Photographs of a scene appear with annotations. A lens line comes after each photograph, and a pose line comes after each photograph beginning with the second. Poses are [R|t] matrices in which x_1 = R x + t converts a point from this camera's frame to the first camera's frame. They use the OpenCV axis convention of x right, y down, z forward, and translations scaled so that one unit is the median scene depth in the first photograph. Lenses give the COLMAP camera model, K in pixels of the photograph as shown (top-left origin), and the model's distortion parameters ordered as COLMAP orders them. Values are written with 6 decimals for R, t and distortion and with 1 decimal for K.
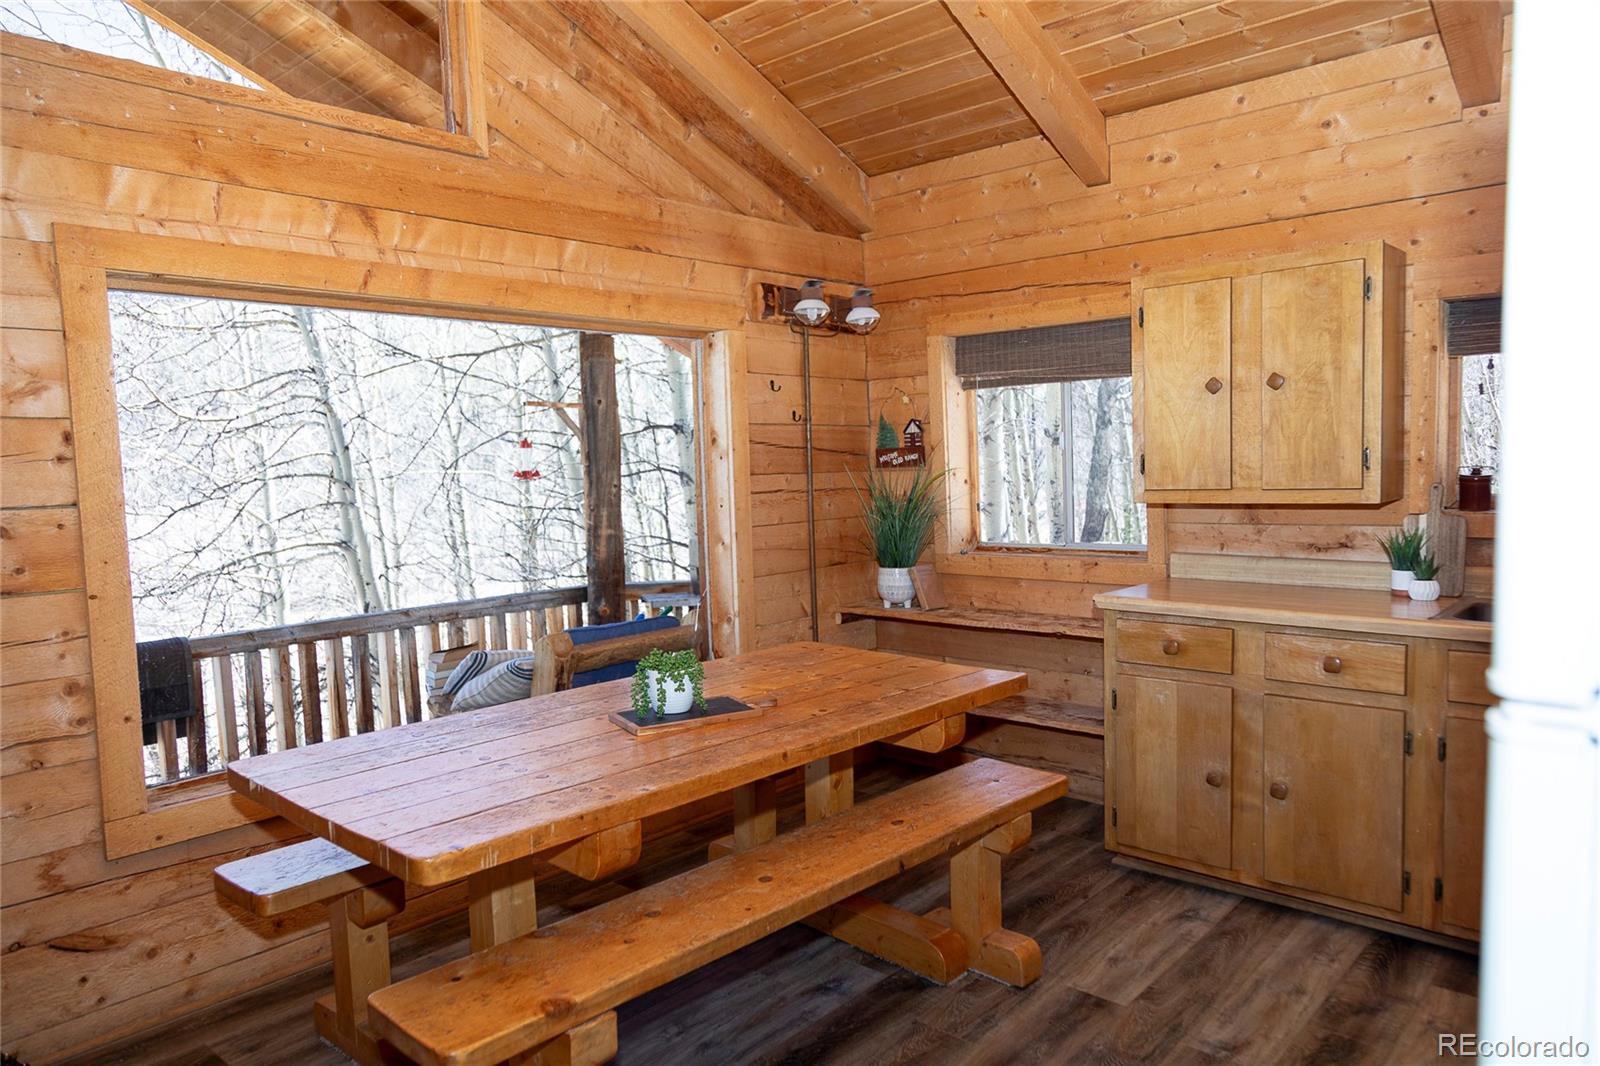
lens RADIAL K [[1060.1, 0, 819.7], [0, 1060.1, 540.8], [0, 0, 1]] dist [-0.000221, 0.007008]
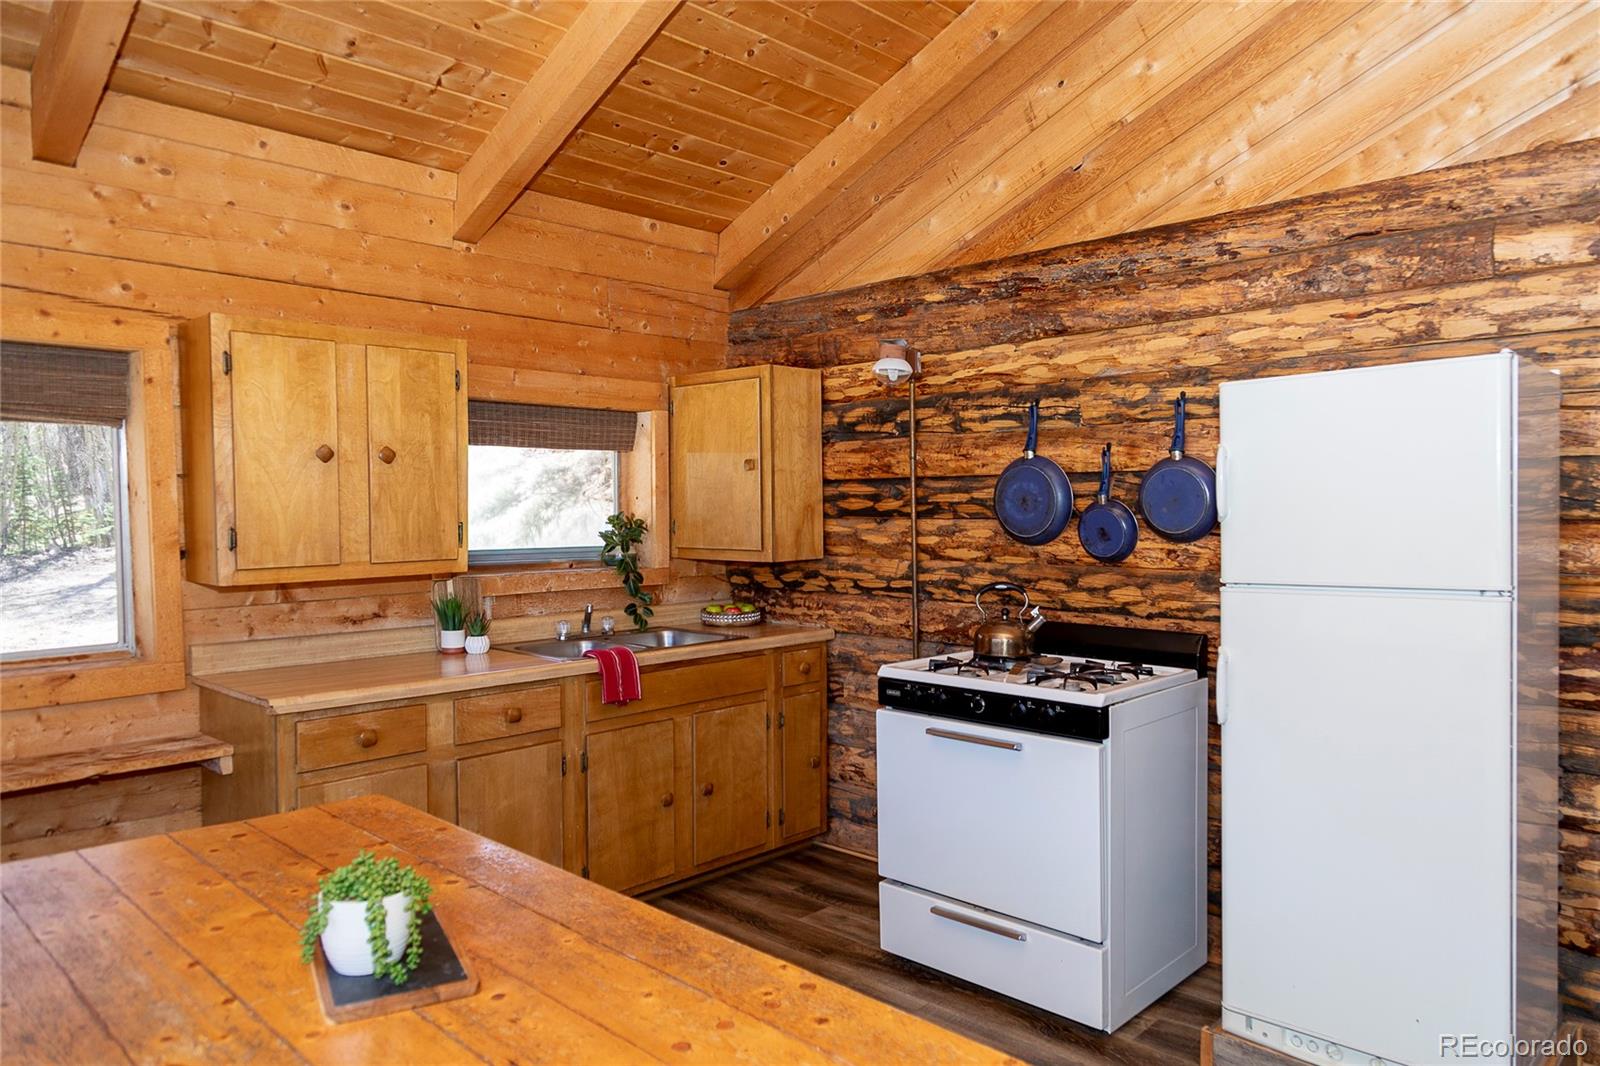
lens RADIAL K [[1060.1, 0, 819.7], [0, 1060.1, 540.8], [0, 0, 1]] dist [-0.000221, 0.007008]
pose [[0.032214, -0.012170, 0.999407, -0.552220], [0.078232, 0.996889, 0.009618, -0.046780], [-0.996415, 0.077875, 0.033066, 0.557960]]
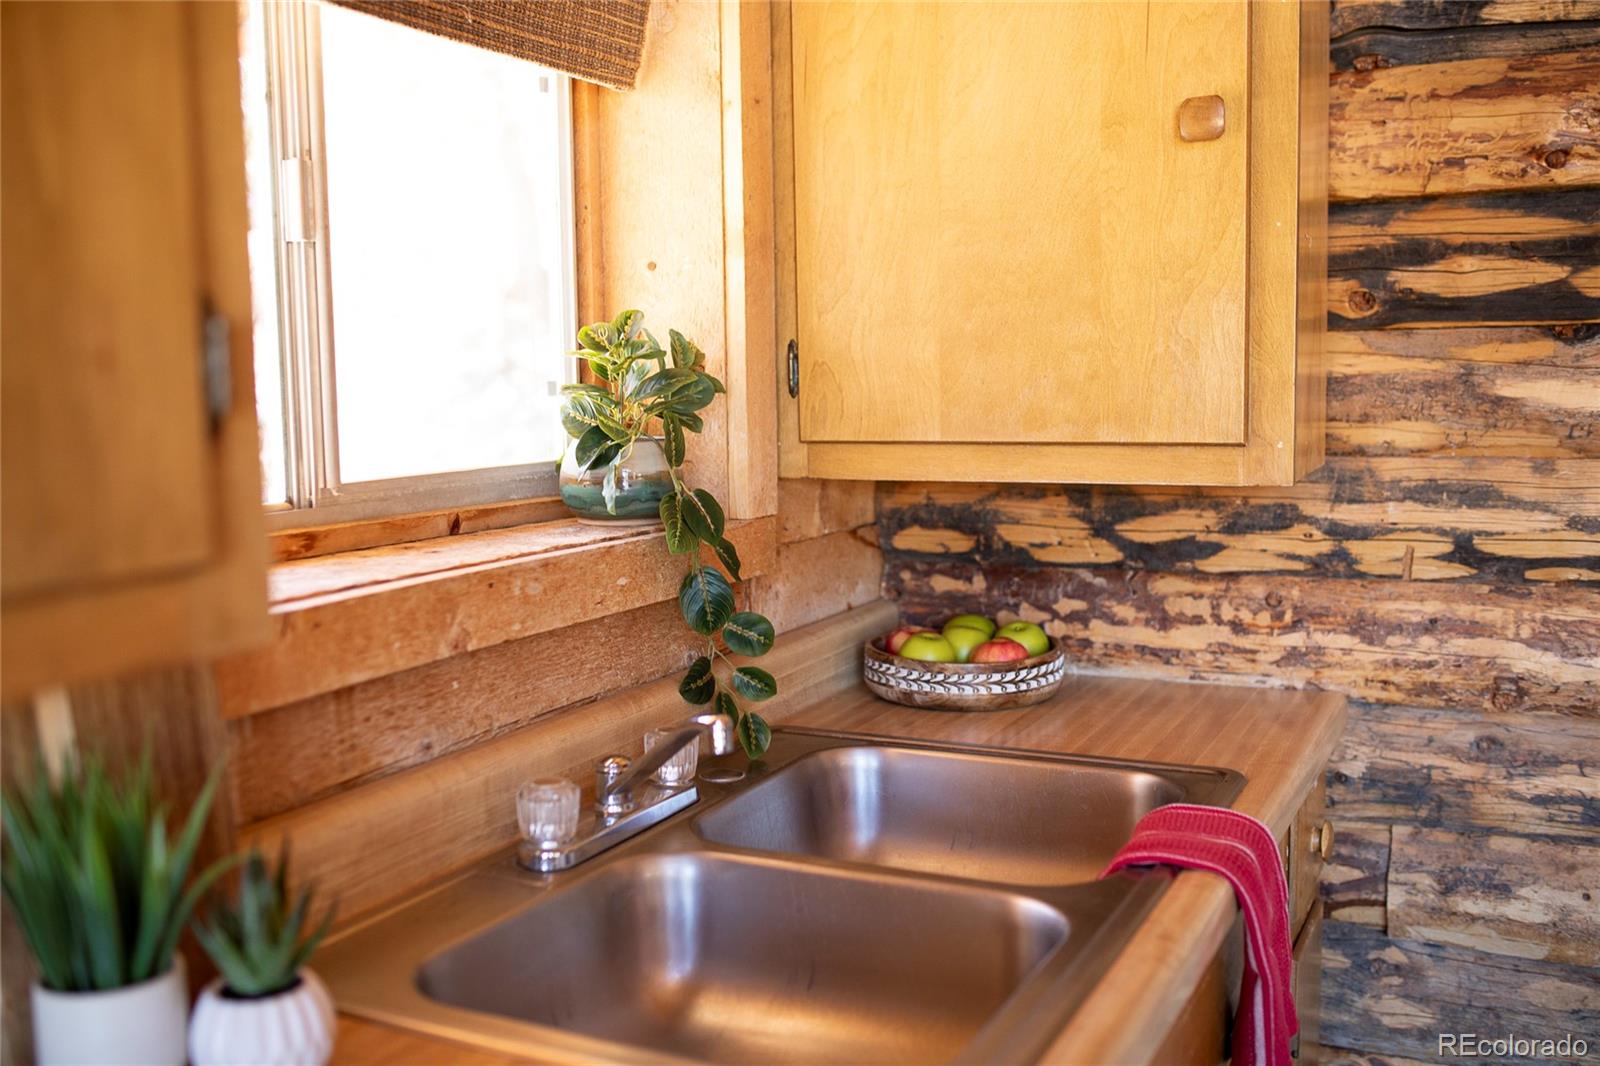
lens RADIAL K [[1518.4, 0, 800.0], [0, 1518.4, 533.0], [0, 0, 1]] dist [-0.046379, 0.016988]
pose [[-0.262127, -0.079932, 0.961717, 0.255848], [0.097421, 0.989281, 0.108776, -0.066311], [-0.960104, 0.122205, -0.251530, 0.922094]]
